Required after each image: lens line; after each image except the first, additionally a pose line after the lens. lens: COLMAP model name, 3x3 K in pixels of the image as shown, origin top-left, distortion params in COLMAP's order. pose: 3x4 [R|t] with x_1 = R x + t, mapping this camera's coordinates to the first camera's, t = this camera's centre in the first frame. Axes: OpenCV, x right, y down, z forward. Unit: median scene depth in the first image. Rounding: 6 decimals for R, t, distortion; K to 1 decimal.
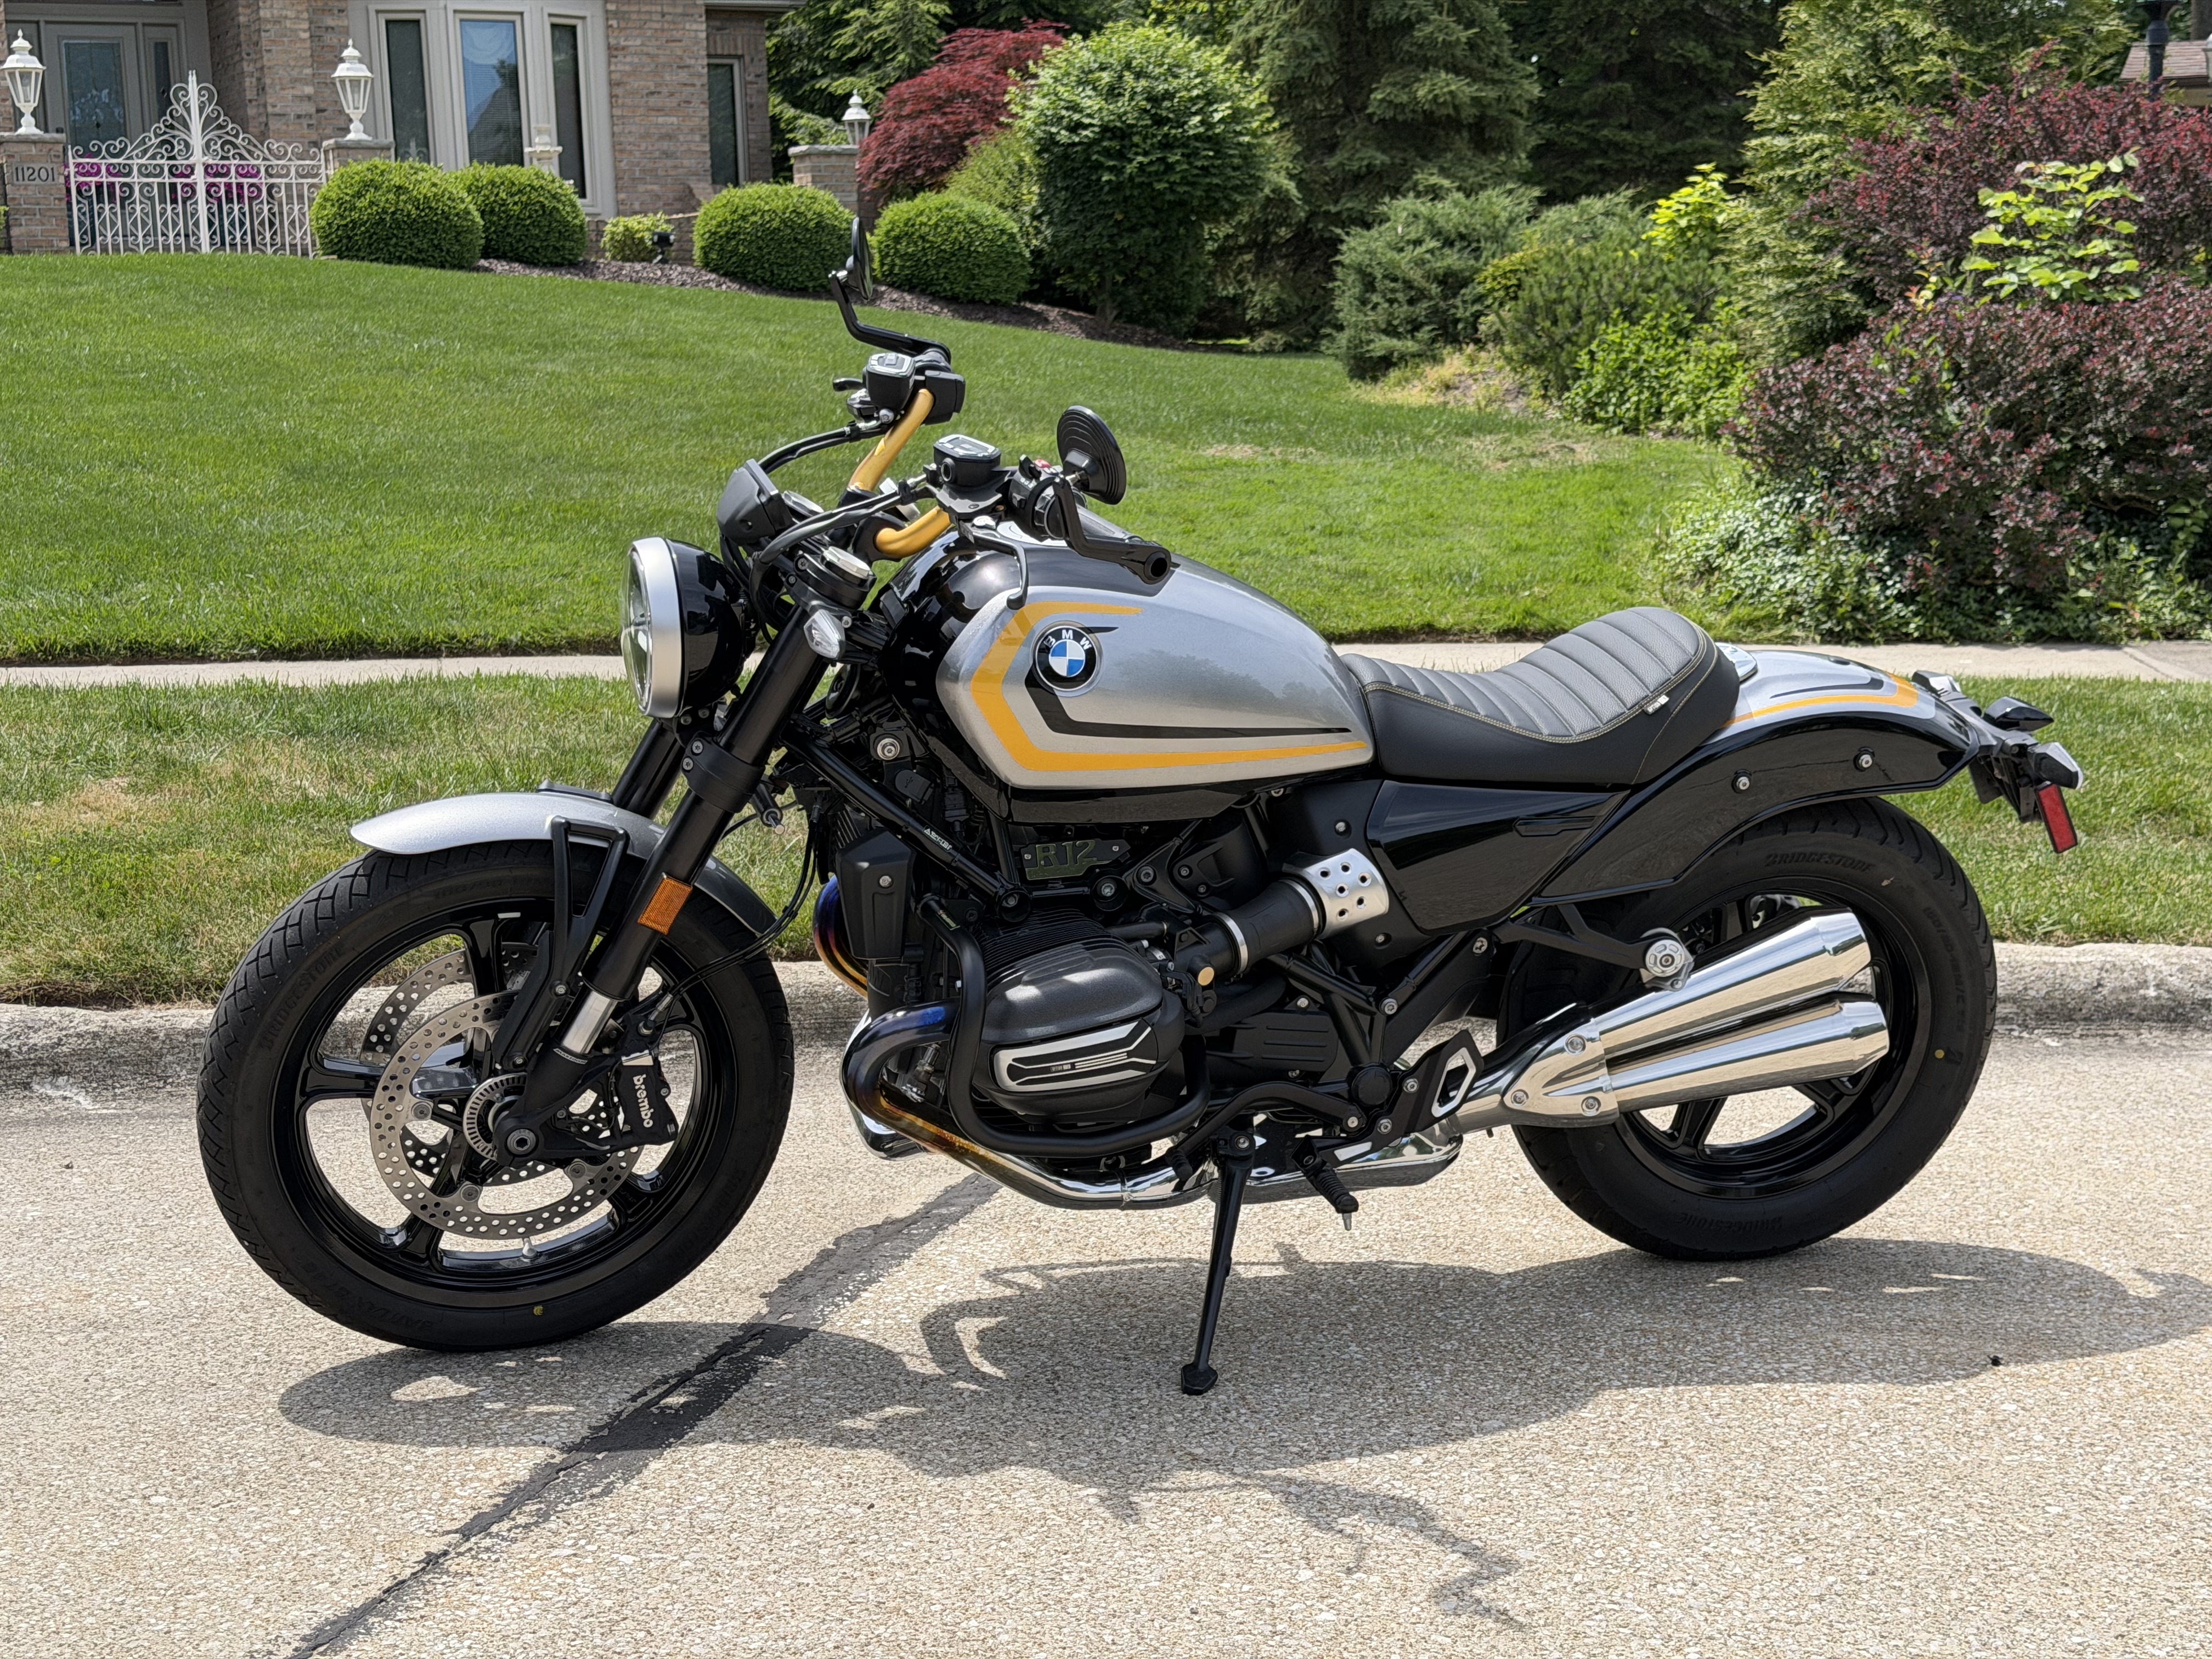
lens RADIAL K [[3069.5, 0, 1106.0], [0, 3069.5, 829.5], [0, 0, 1]] dist [0.172846, -0.165719]
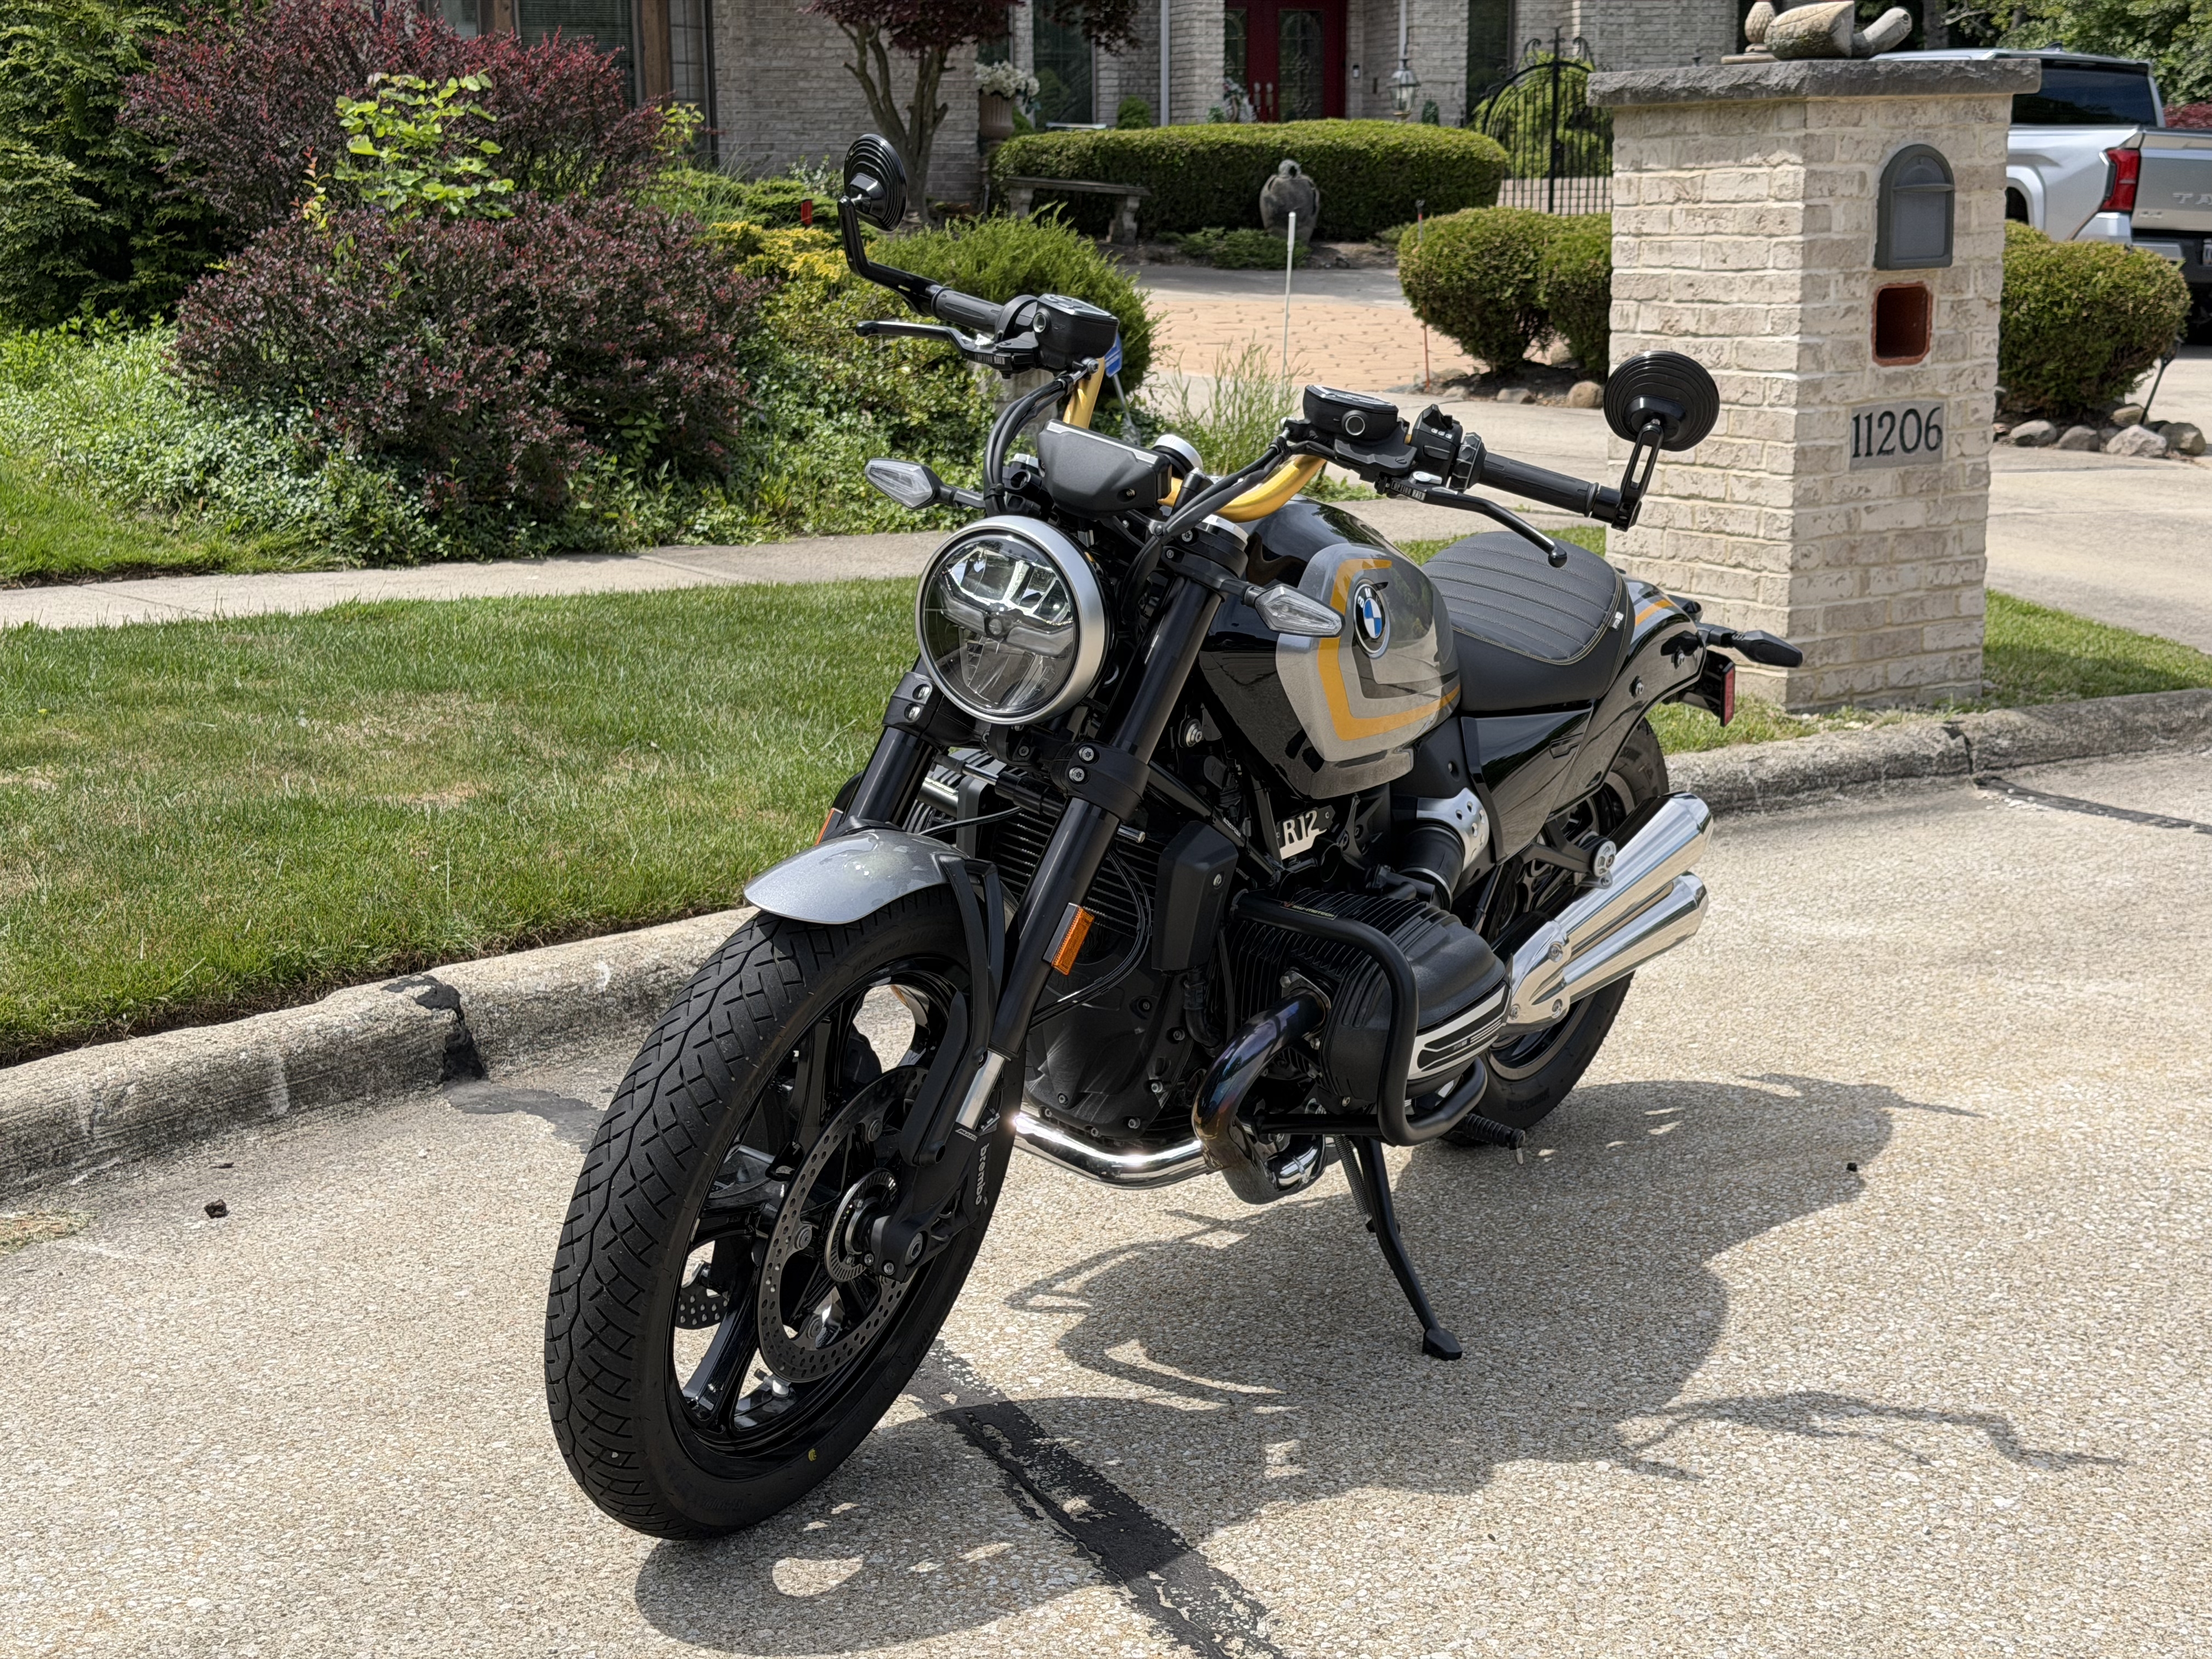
lens RADIAL K [[3069.5, 0, 1106.0], [0, 3069.5, 829.5], [0, 0, 1]] dist [0.172846, -0.165719]
pose [[0.738736, -0.123793, 0.662529, -0.654907], [0.103093, 0.992175, 0.070436, -0.061507], [-0.666064, 0.016268, 0.745717, 0.326506]]
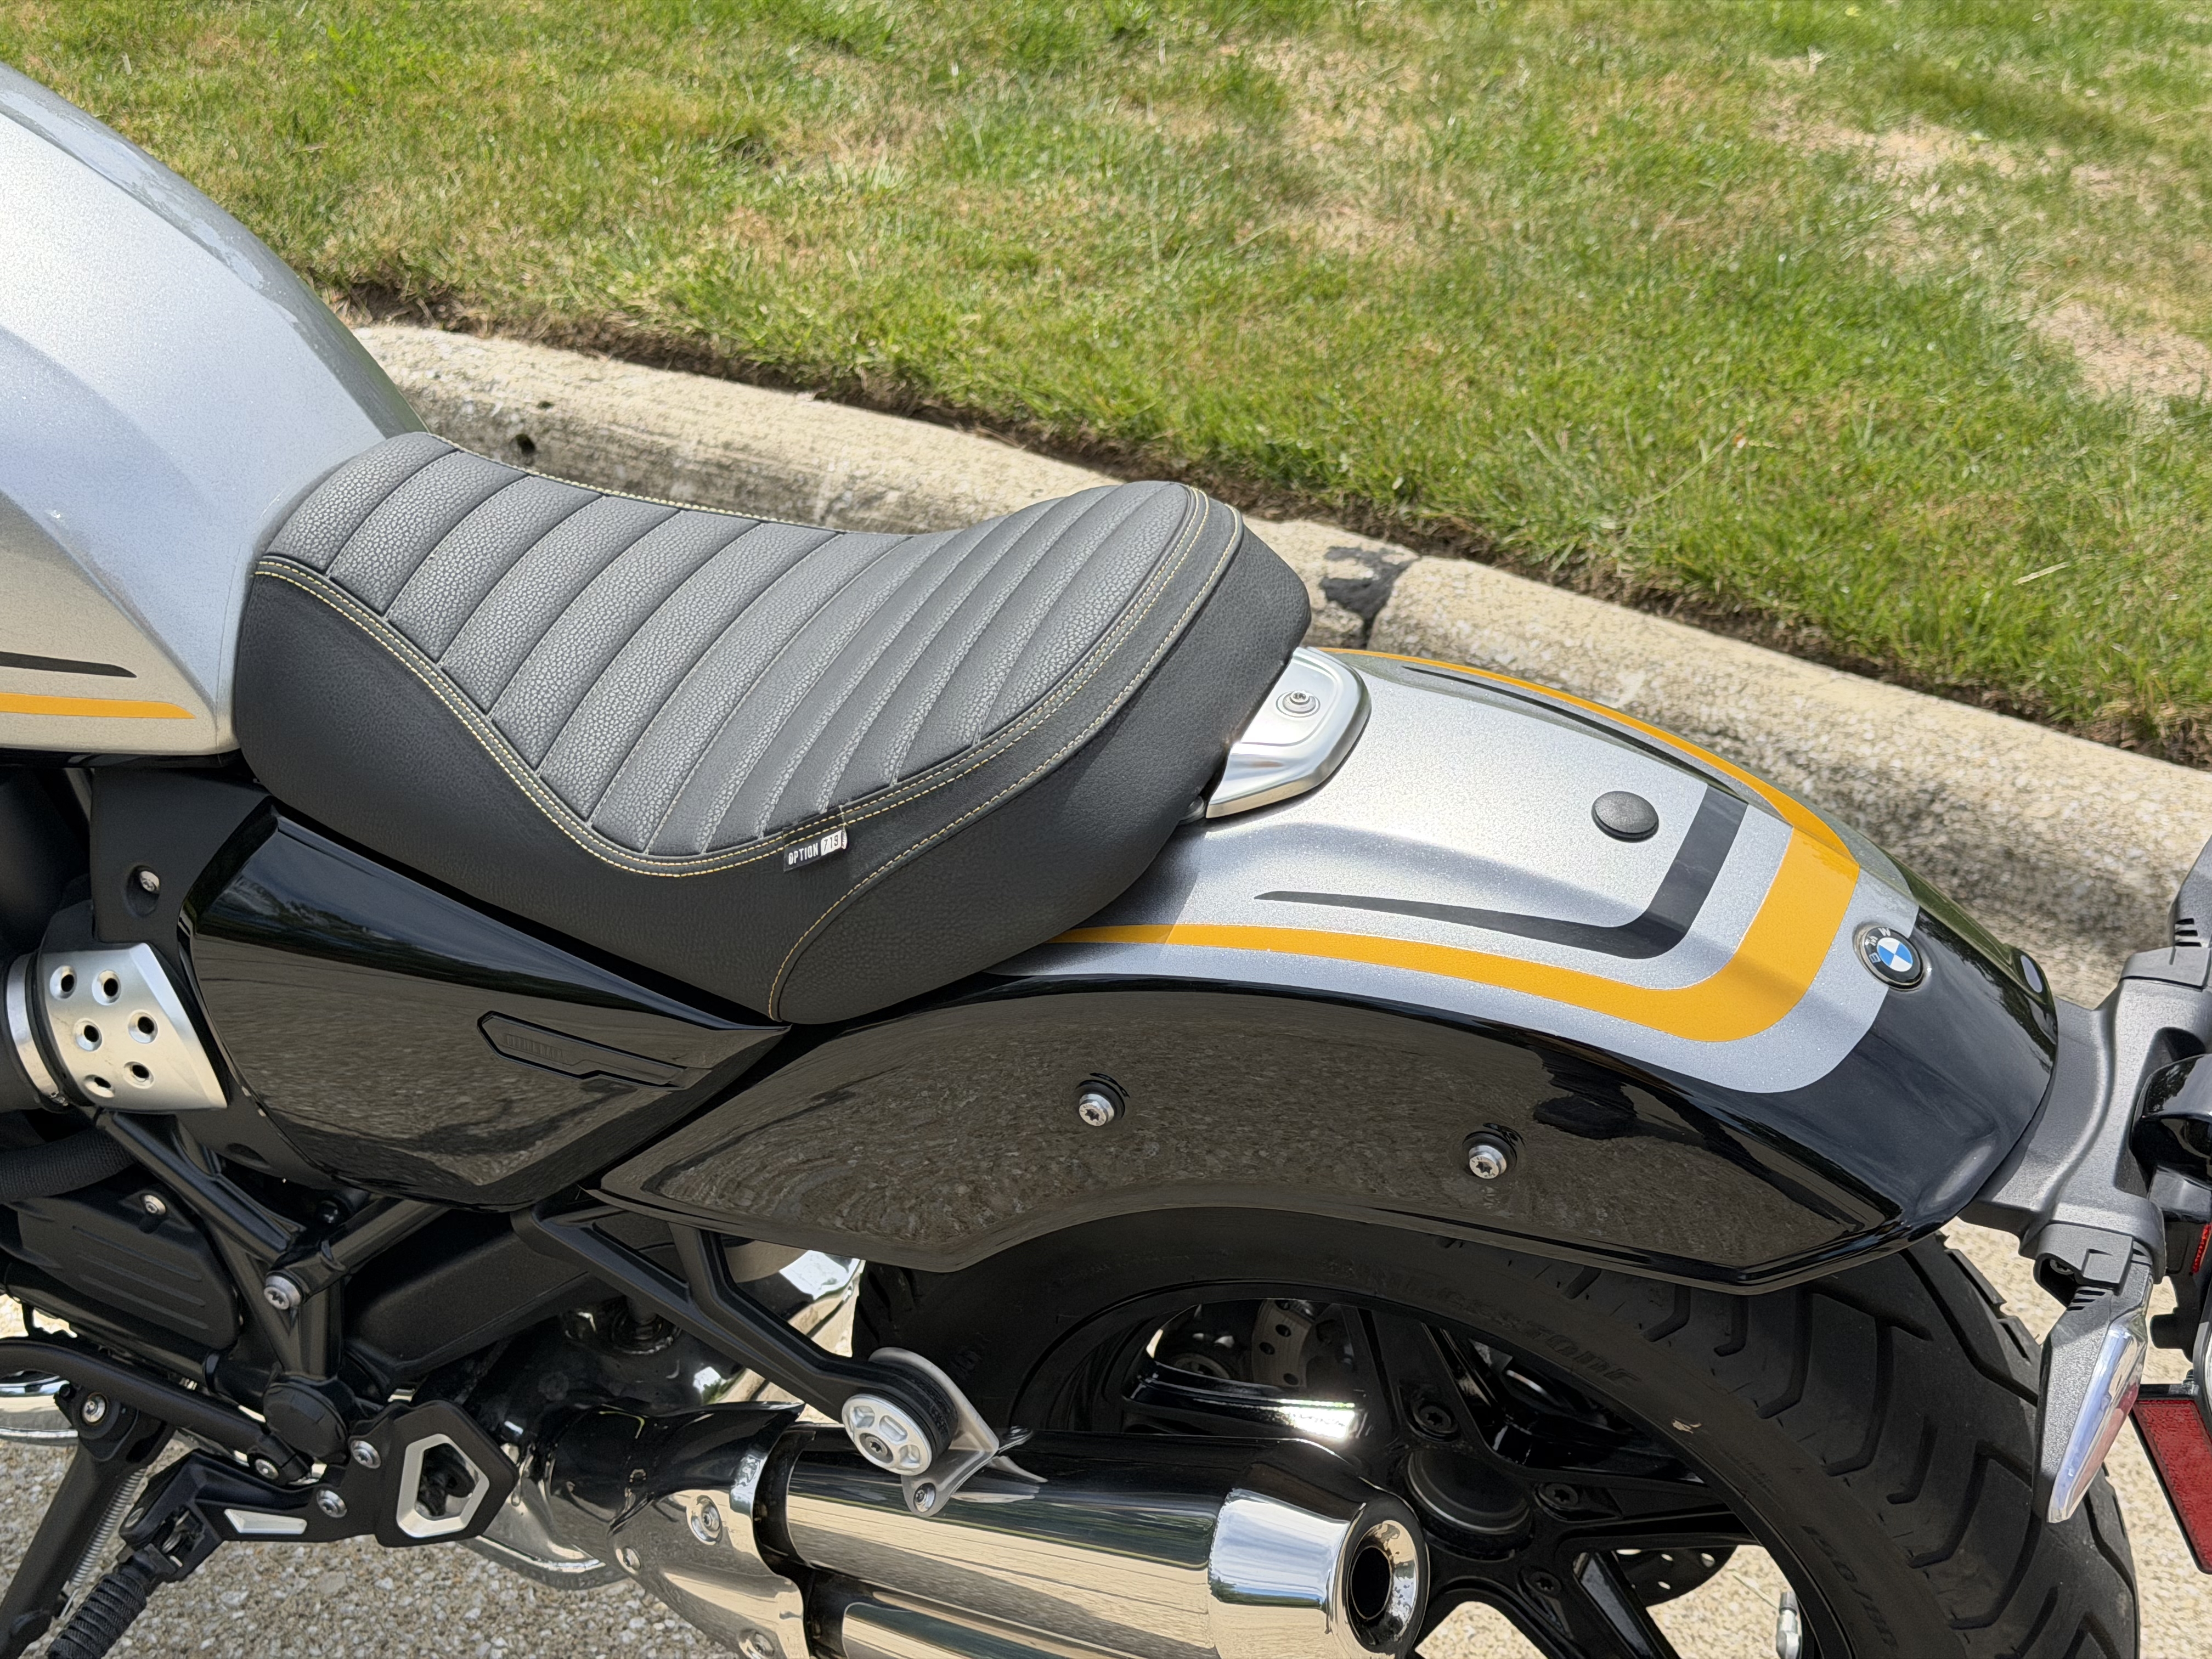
lens RADIAL K [[3101.9, 0, 1145.0], [0, 3101.9, 828.6], [0, 0, 1]] dist [0.142881, -0.160699]
pose [[0.789556, 0.330051, -0.517367, 0.385483], [-0.143094, 0.918834, 0.367788, -0.175361], [0.596763, -0.216357, 0.772699, 0.746231]]
